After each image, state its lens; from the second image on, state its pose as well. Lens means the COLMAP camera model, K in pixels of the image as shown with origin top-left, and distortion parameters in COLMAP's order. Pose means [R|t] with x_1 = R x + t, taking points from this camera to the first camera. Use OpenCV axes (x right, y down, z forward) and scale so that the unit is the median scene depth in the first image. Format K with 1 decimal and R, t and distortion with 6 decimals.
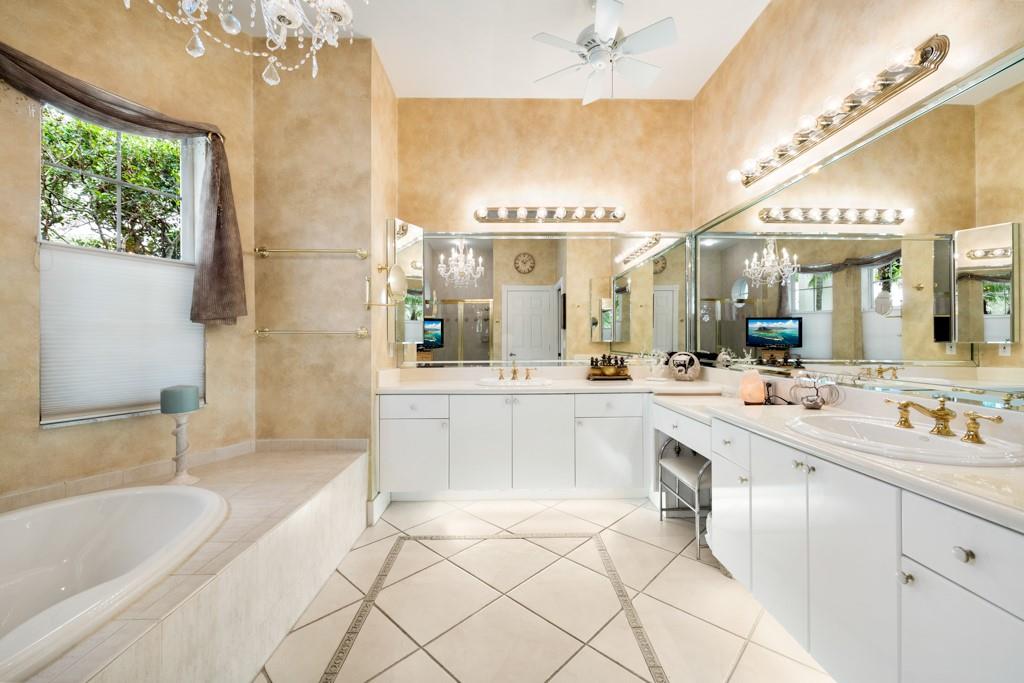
lens RADIAL K [[423.2, 0, 519.7], [0, 423.2, 338.0], [0, 0, 1]] dist [0.002892, -0.003806]
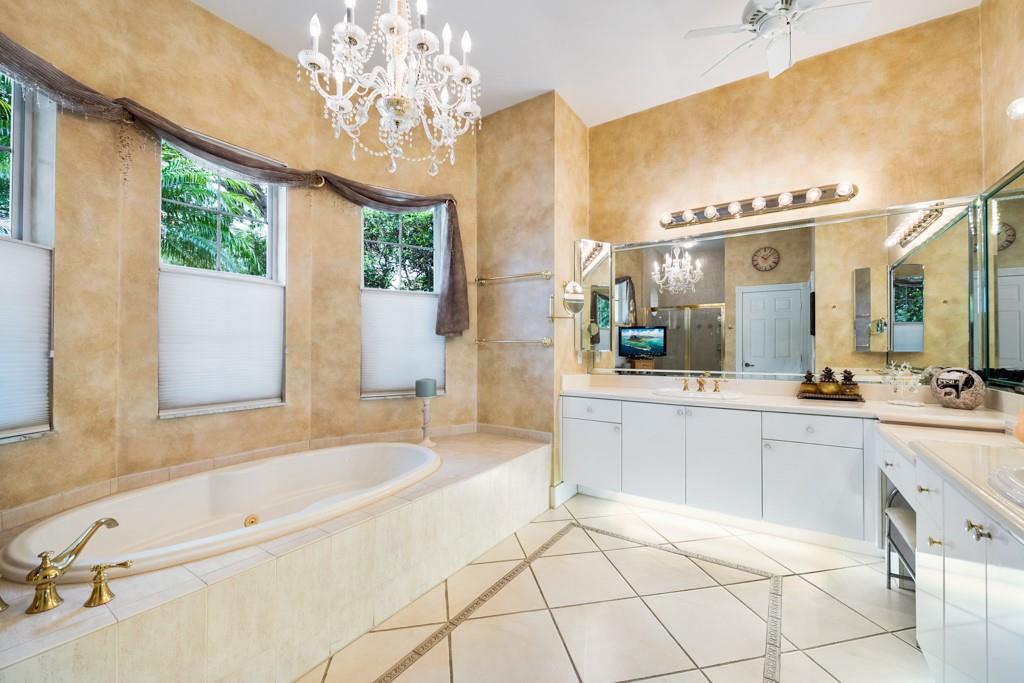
lens RADIAL K [[423.2, 0, 501.5], [0, 423.2, 342.6], [0, 0, 1]] dist [0.002892, -0.003806]
pose [[0.806595, -0.001545, -0.591102, 0.218827], [-0.002131, 0.999982, -0.005522, -0.003660], [0.591100, 0.005714, 0.806578, -0.022274]]
